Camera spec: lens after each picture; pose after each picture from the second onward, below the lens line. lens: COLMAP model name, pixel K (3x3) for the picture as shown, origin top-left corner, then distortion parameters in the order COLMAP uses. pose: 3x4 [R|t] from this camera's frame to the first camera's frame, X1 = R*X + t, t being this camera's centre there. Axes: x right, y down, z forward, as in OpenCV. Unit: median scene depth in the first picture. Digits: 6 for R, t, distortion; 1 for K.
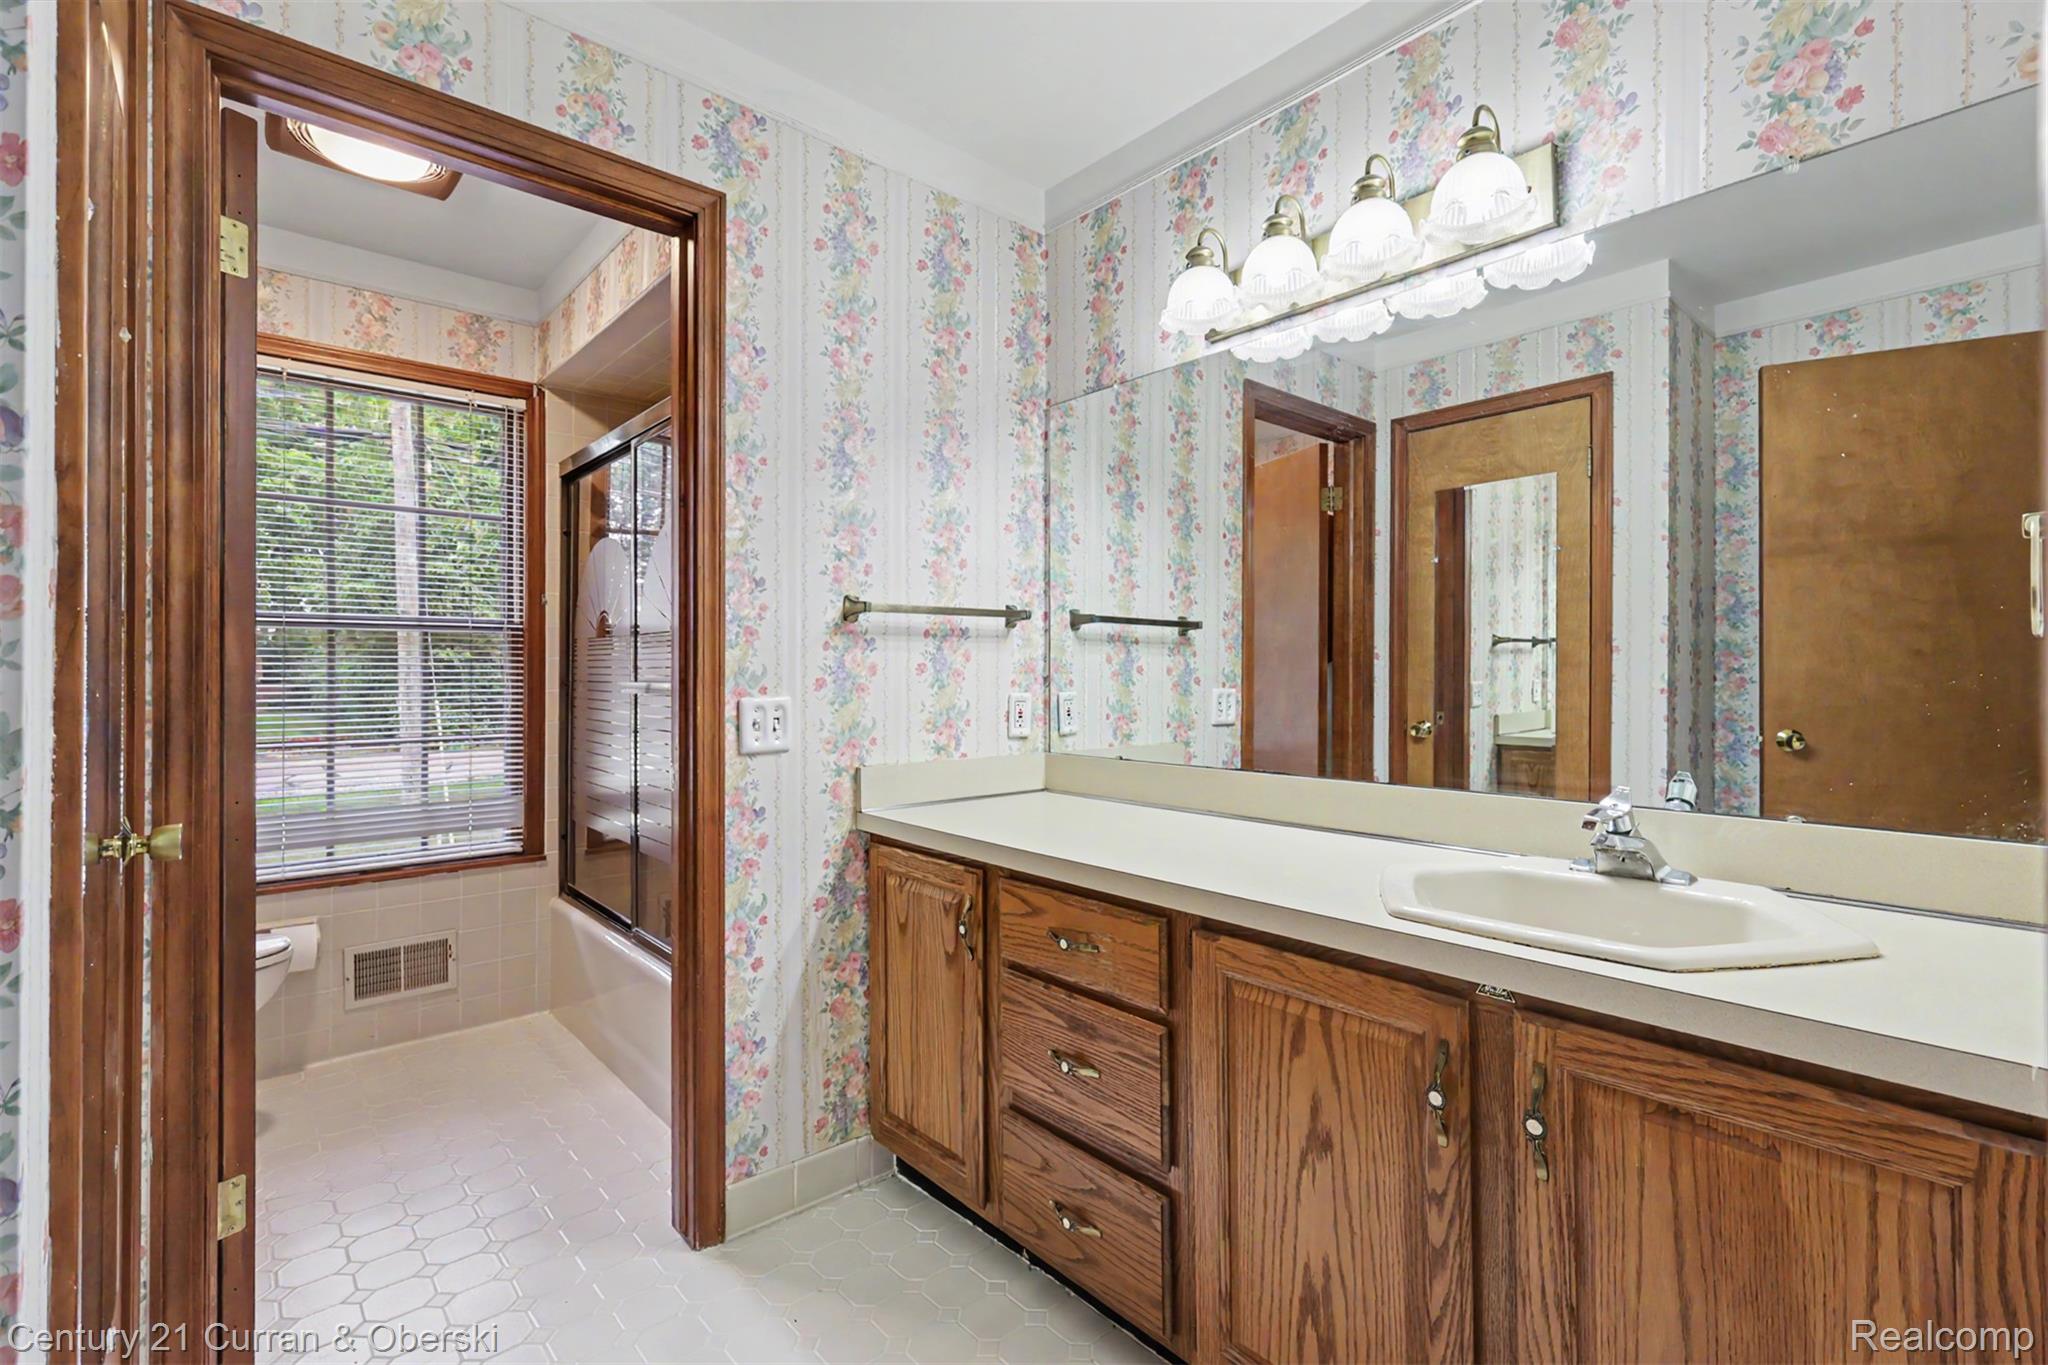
lens RADIAL K [[949.2, 0, 1029.8], [0, 949.2, 673.0], [0, 0, 1]] dist [0.002656, 0.000524]
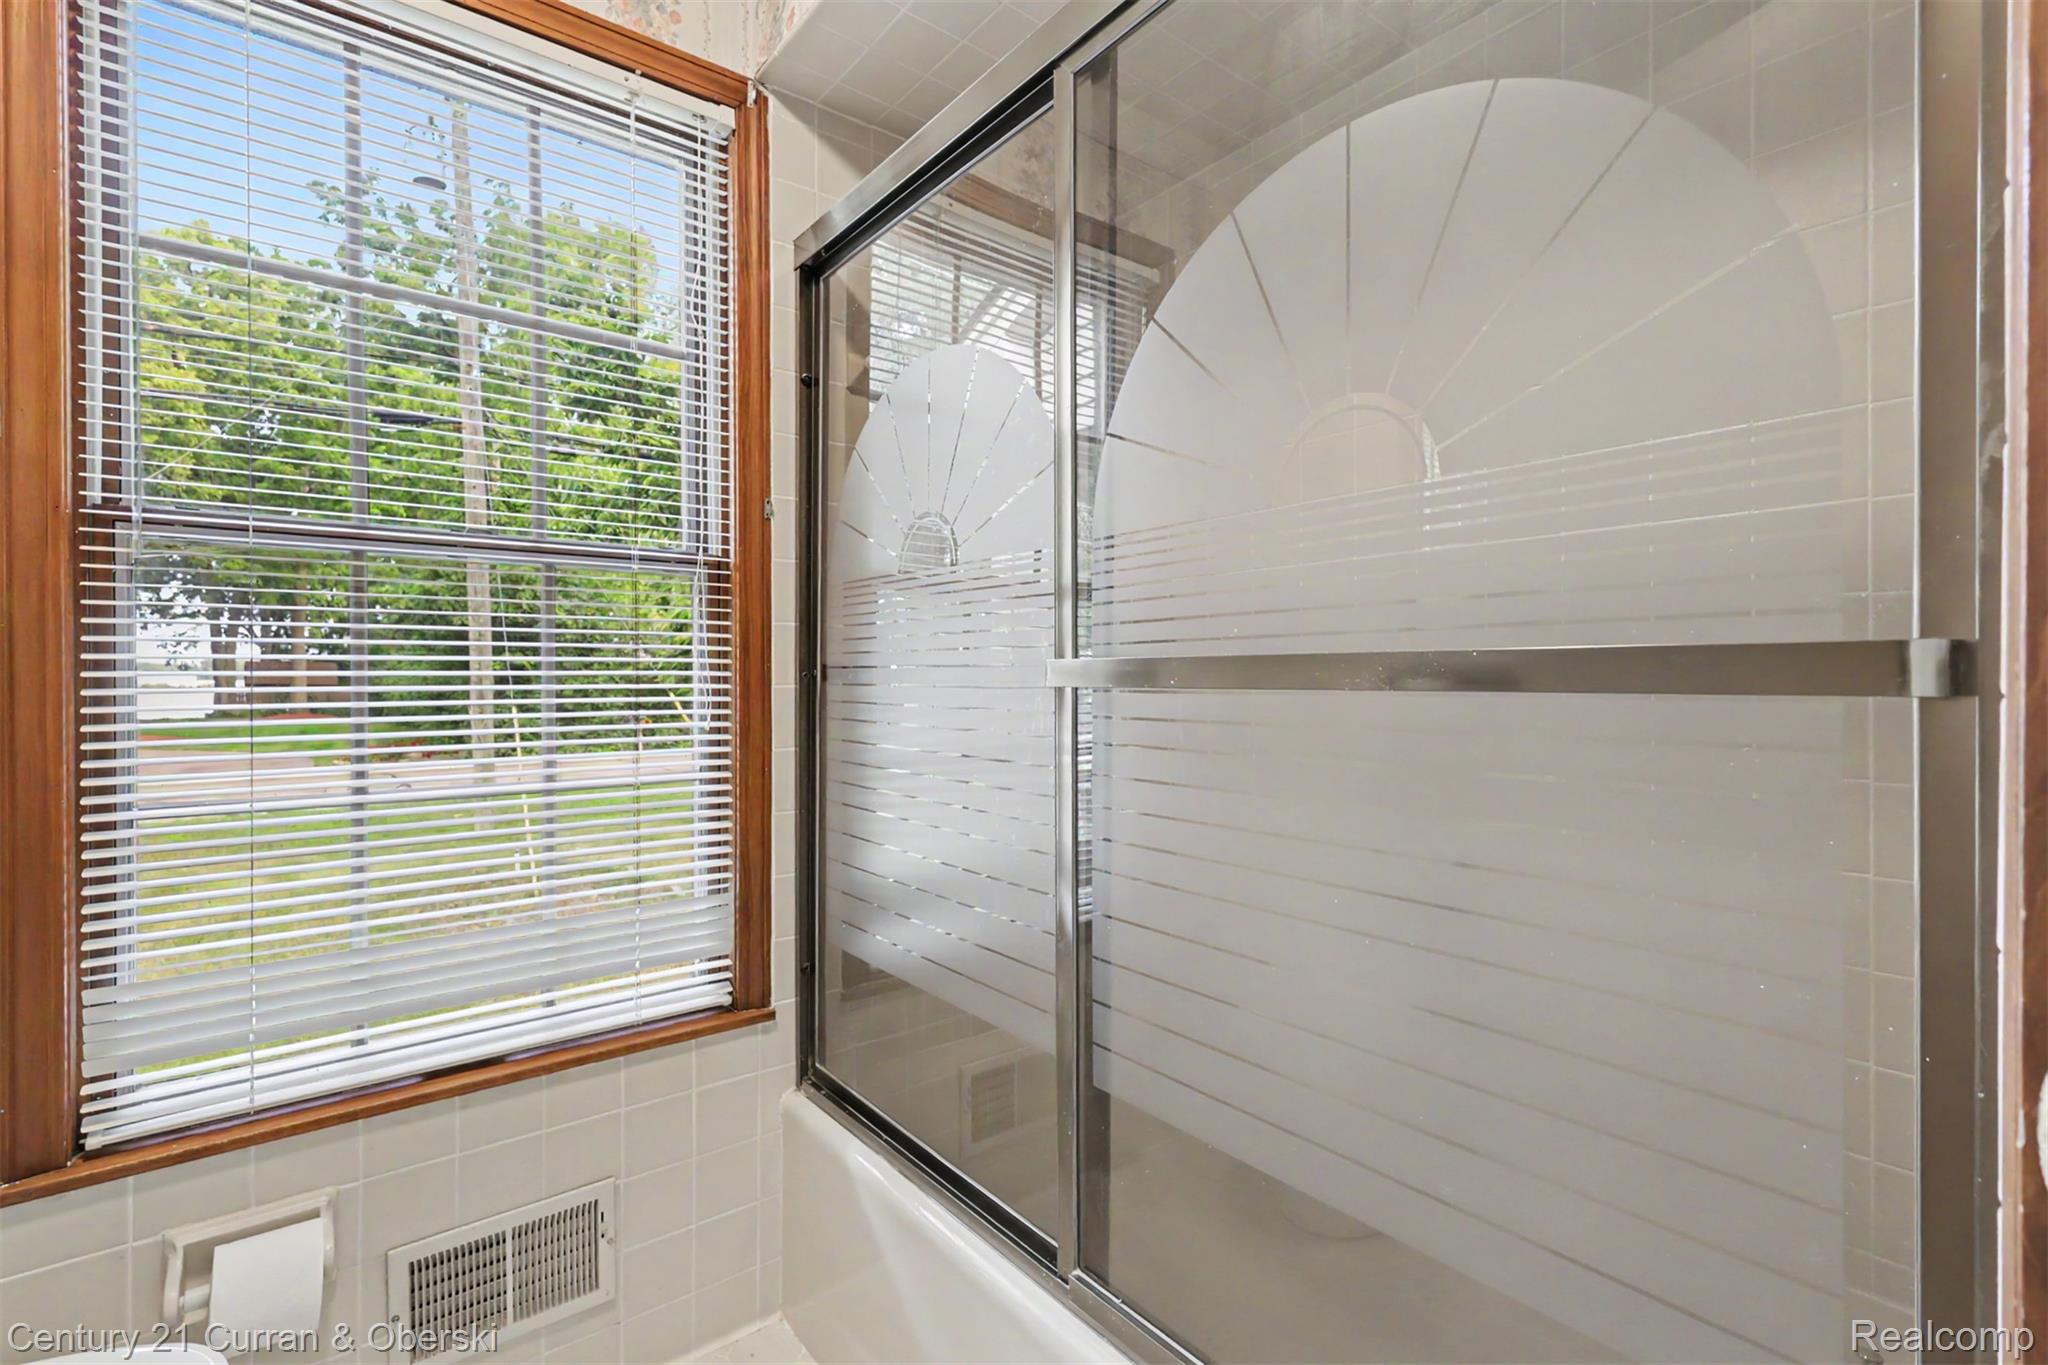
lens RADIAL K [[949.2, 0, 1021.7], [0, 949.2, 683.9], [0, 0, 1]] dist [0.002656, 0.000524]
pose [[0.998417, 0.000391, -0.056239, -0.350150], [0.000012, 0.999974, 0.007175, 0.013949], [0.056240, -0.007164, 0.998392, 0.503342]]
